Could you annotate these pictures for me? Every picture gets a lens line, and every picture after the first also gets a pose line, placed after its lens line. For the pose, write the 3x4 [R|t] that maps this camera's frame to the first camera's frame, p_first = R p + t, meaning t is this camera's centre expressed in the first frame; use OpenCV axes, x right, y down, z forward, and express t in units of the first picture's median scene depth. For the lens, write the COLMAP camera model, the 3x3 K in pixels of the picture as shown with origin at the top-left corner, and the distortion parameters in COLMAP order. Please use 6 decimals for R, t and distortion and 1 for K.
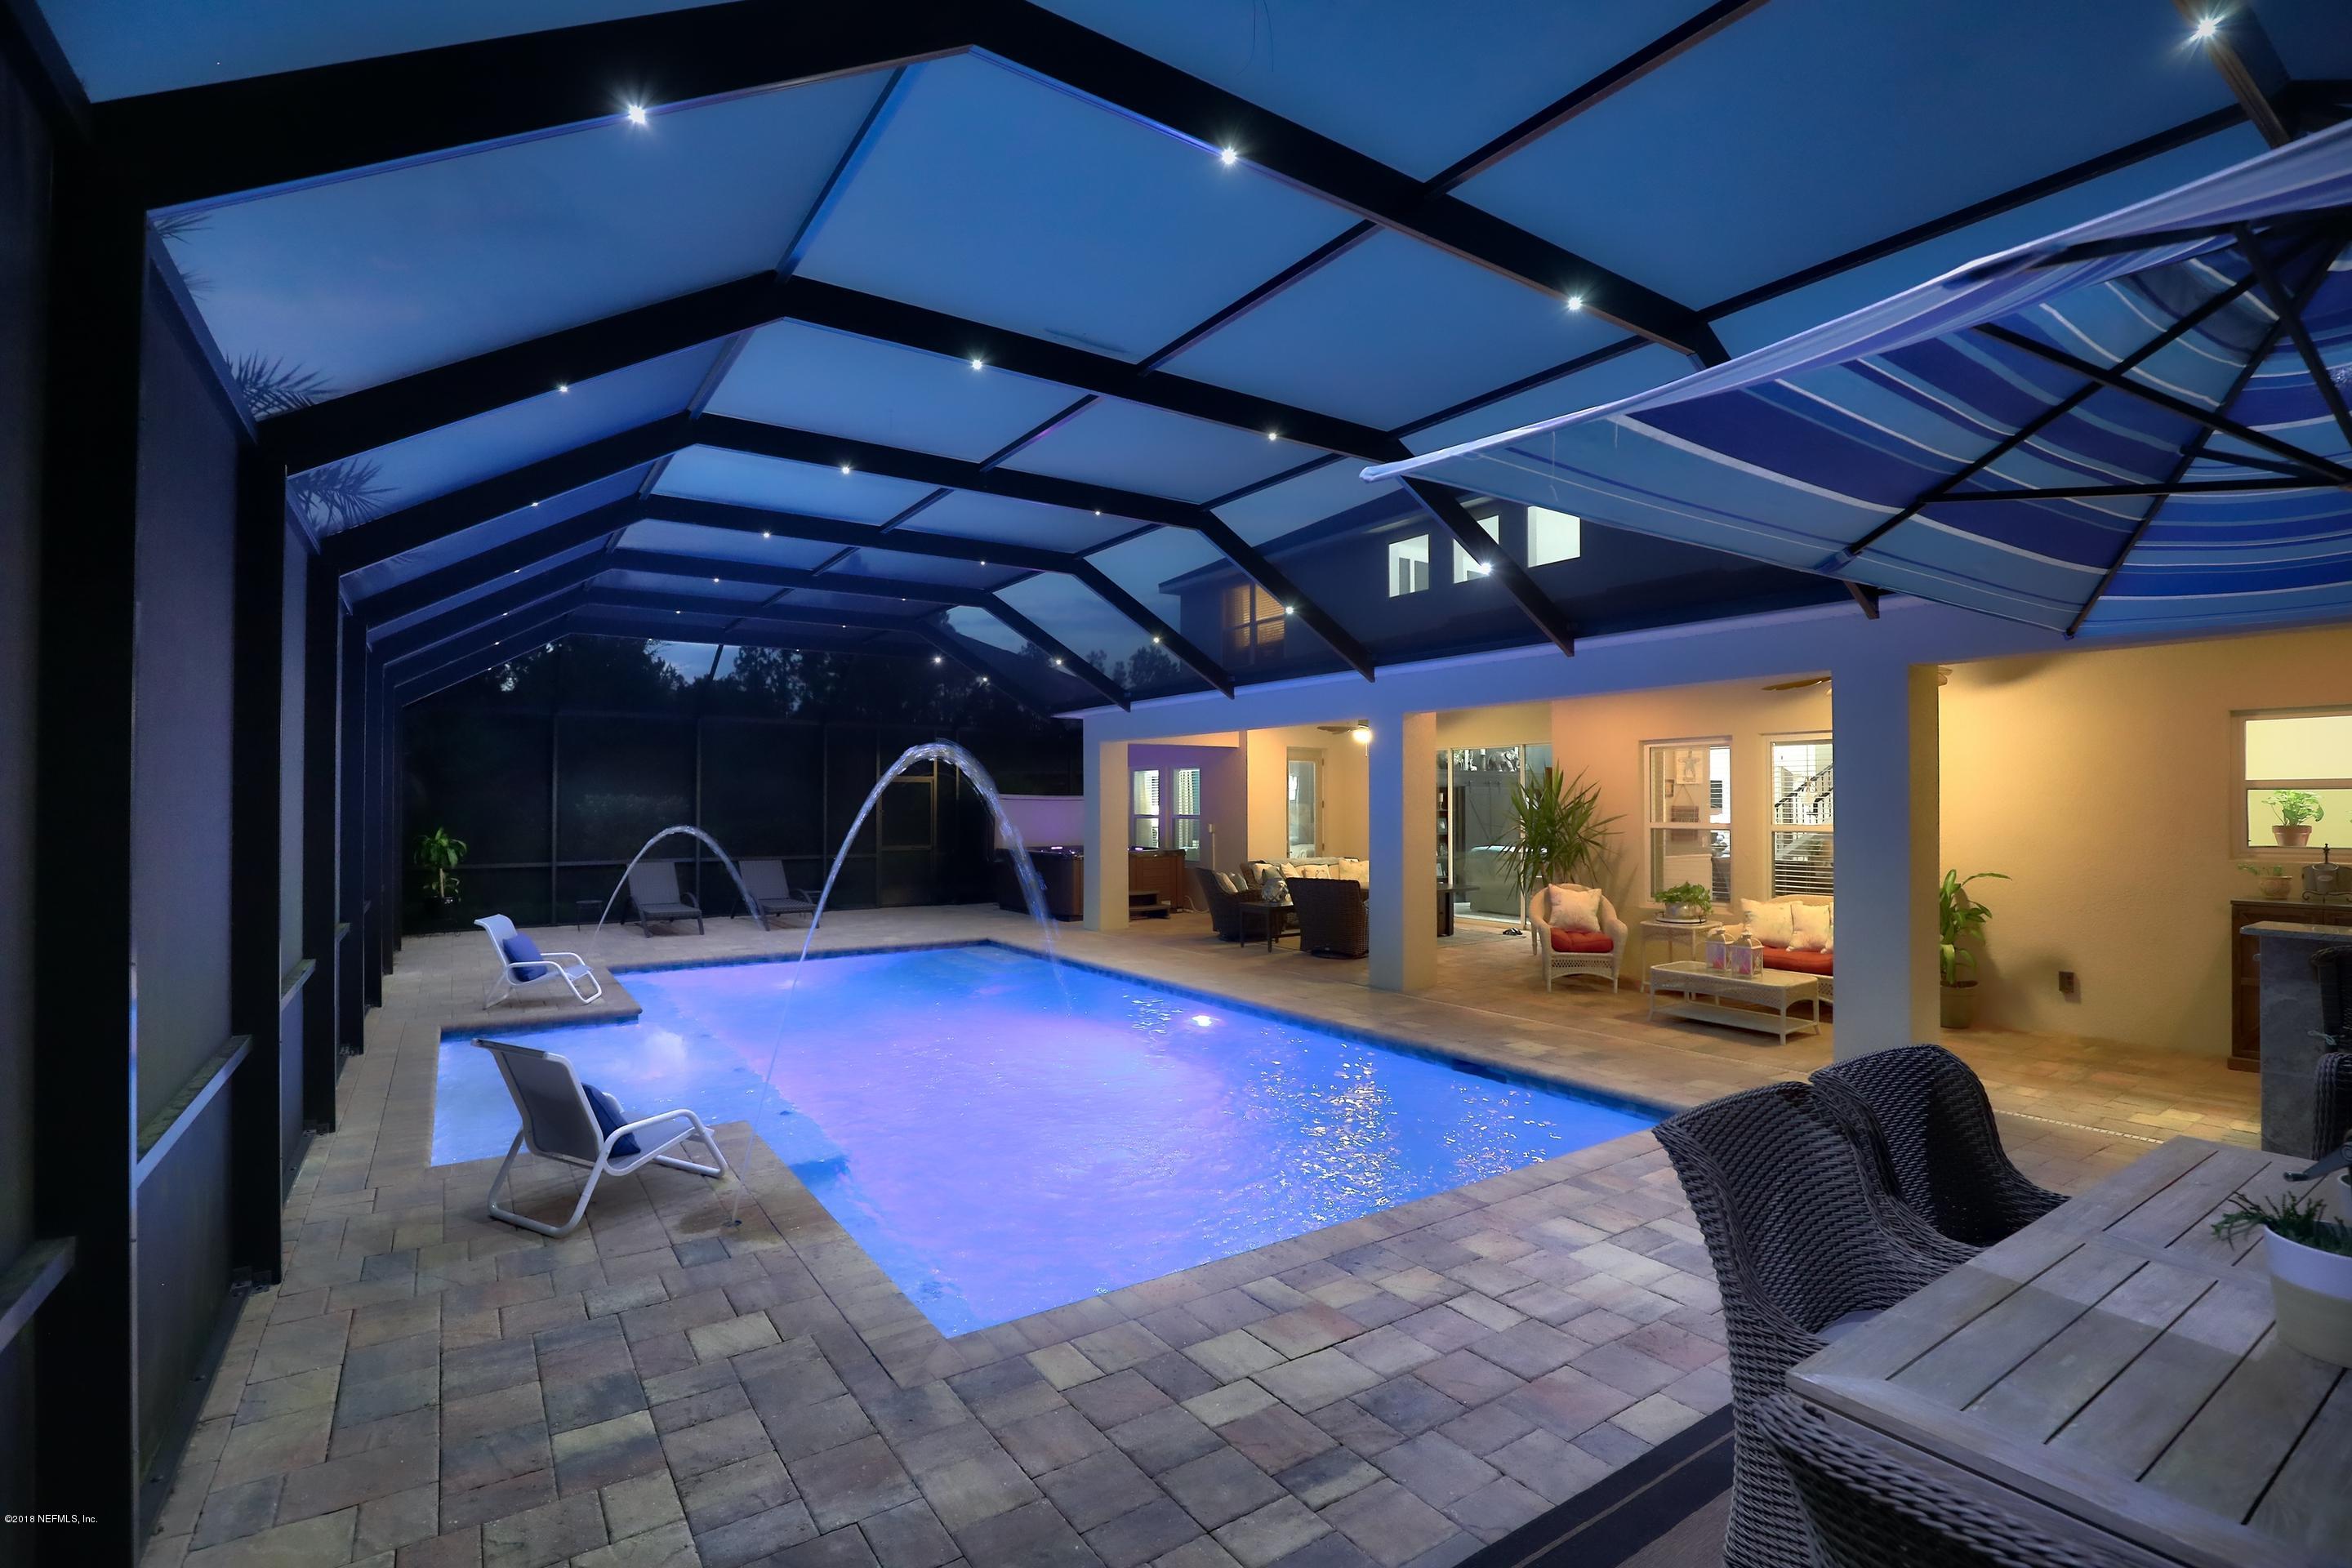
lens RADIAL K [[1080.0, 0, 1176.0], [0, 1080.0, 784.0], [0, 0, 1]] dist [-0.030445, -0.000168]
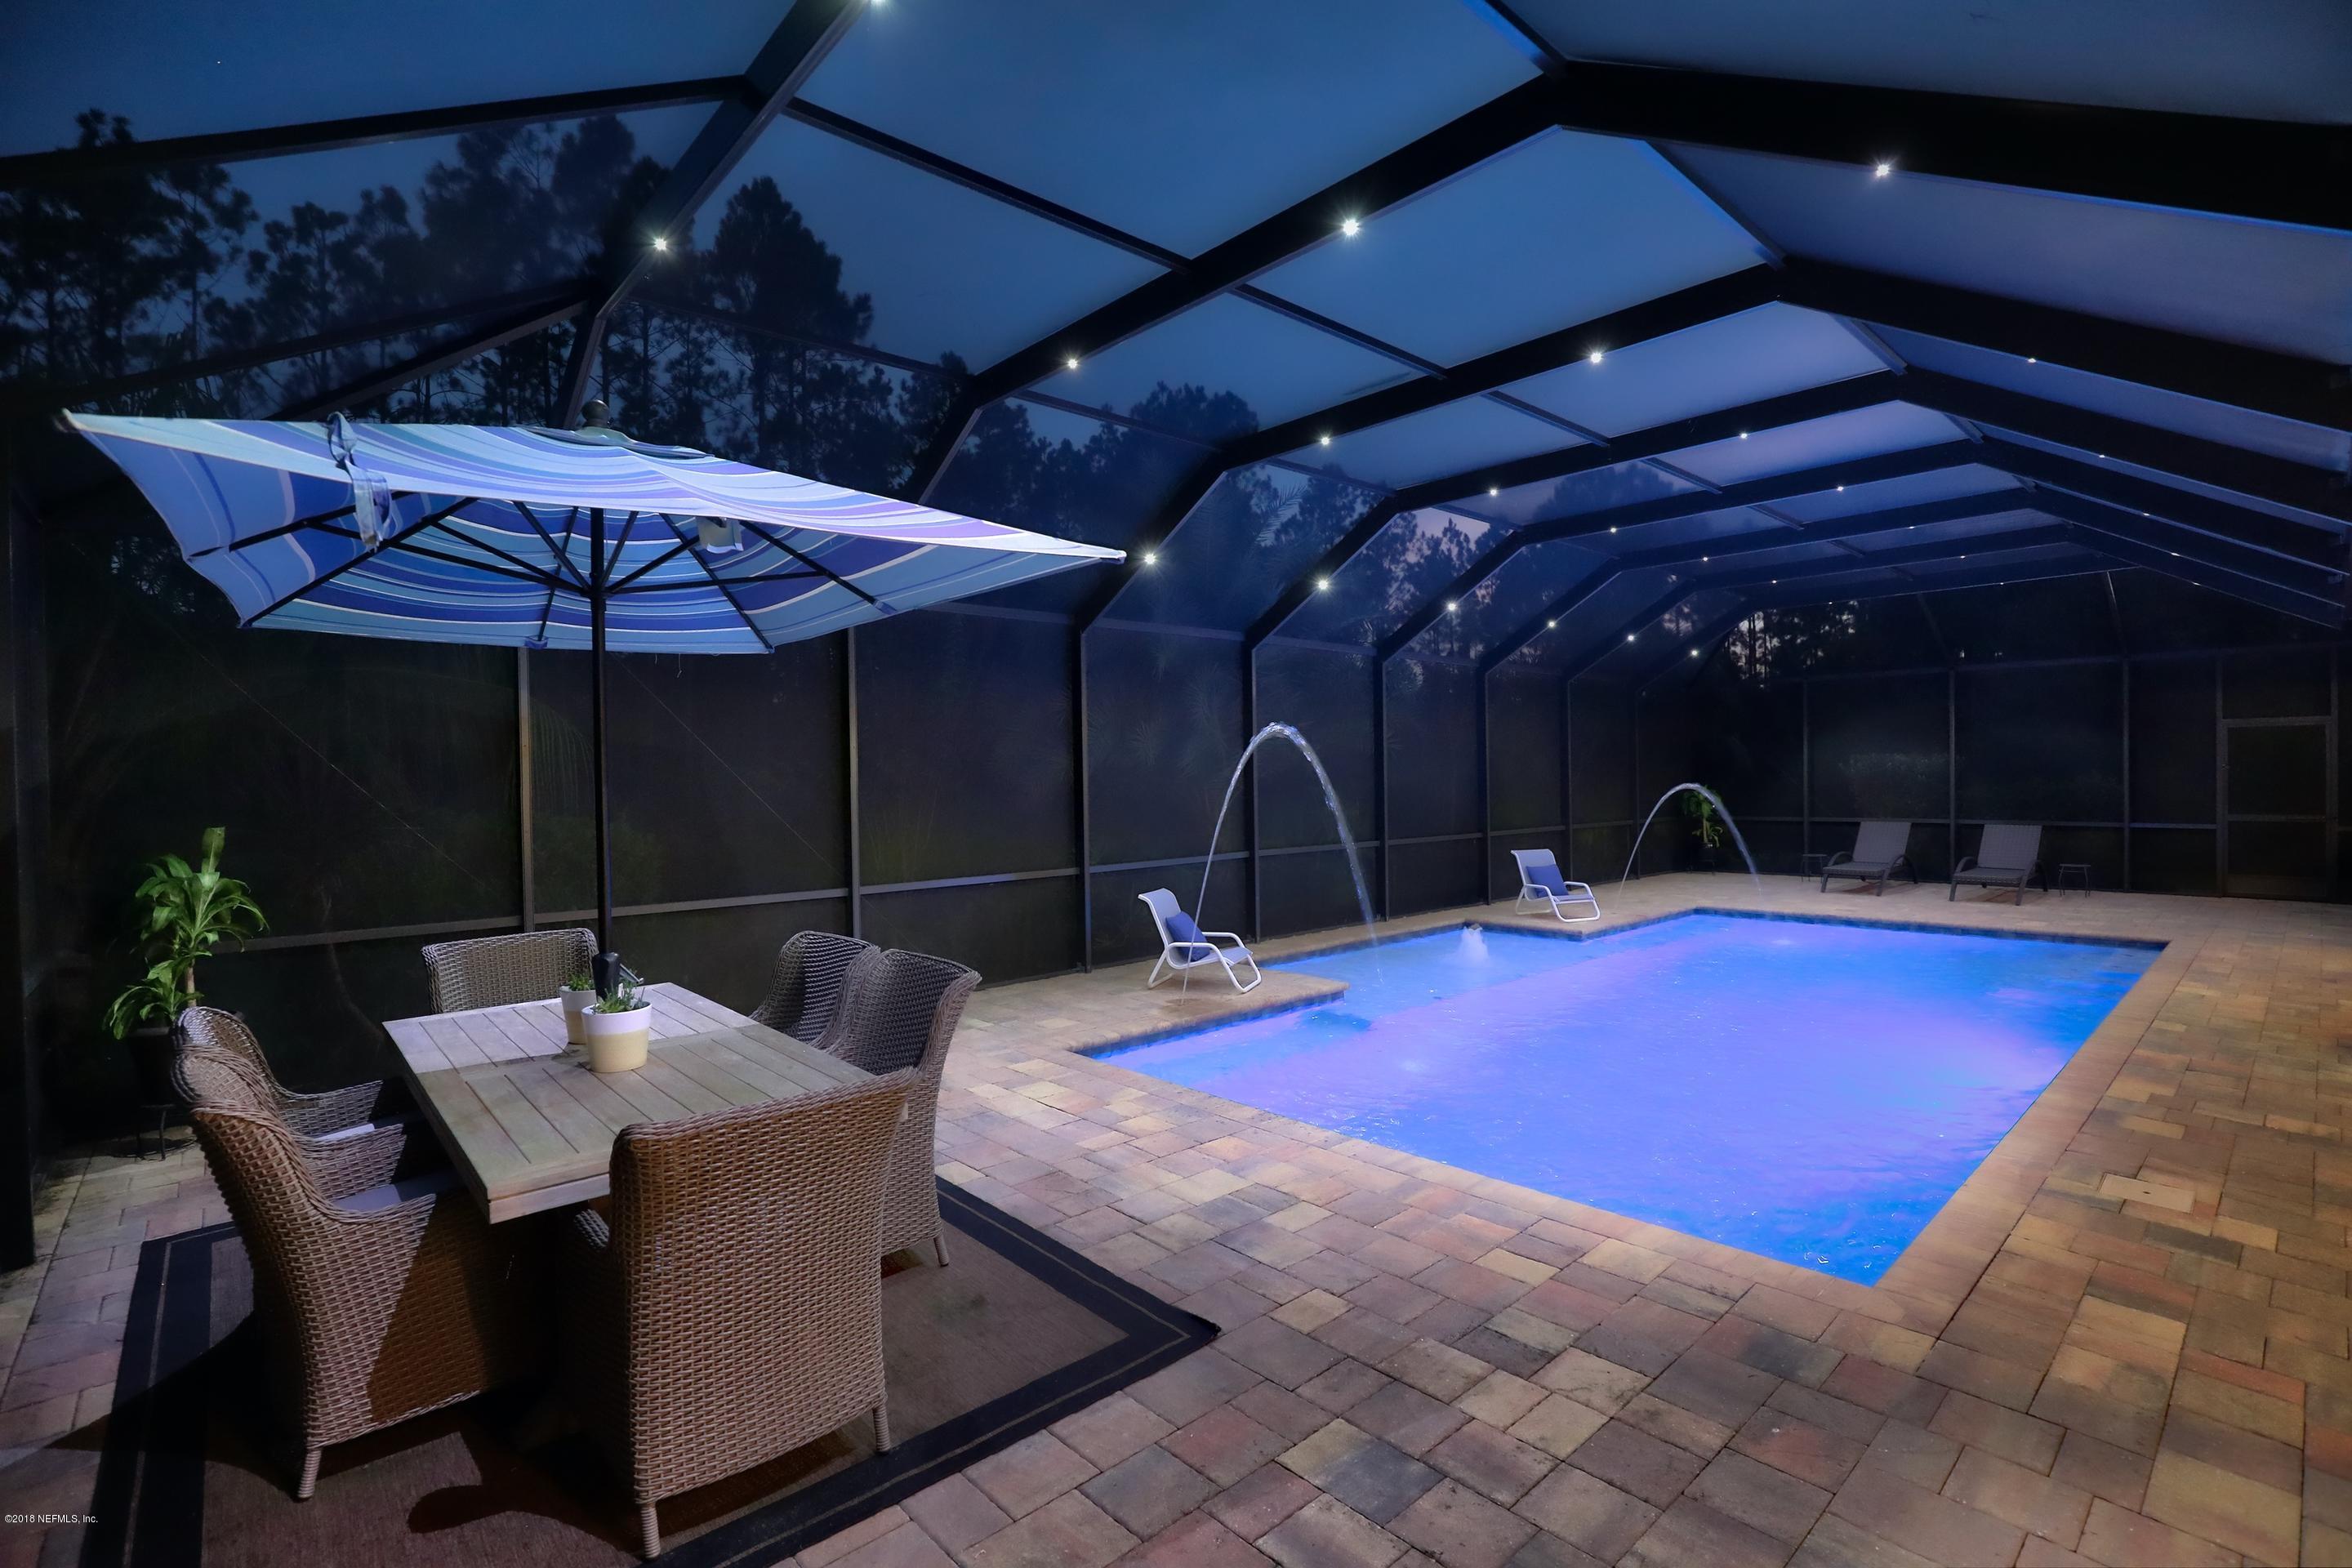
lens RADIAL K [[1080.0, 0, 1176.0], [0, 1080.0, 784.0], [0, 0, 1]] dist [-0.030445, -0.000168]
pose [[0.137191, 0.009287, -0.990501, 1.201841], [0.030377, 0.999446, 0.013578, 0.015958], [0.990079, -0.031952, 0.136833, 0.664825]]
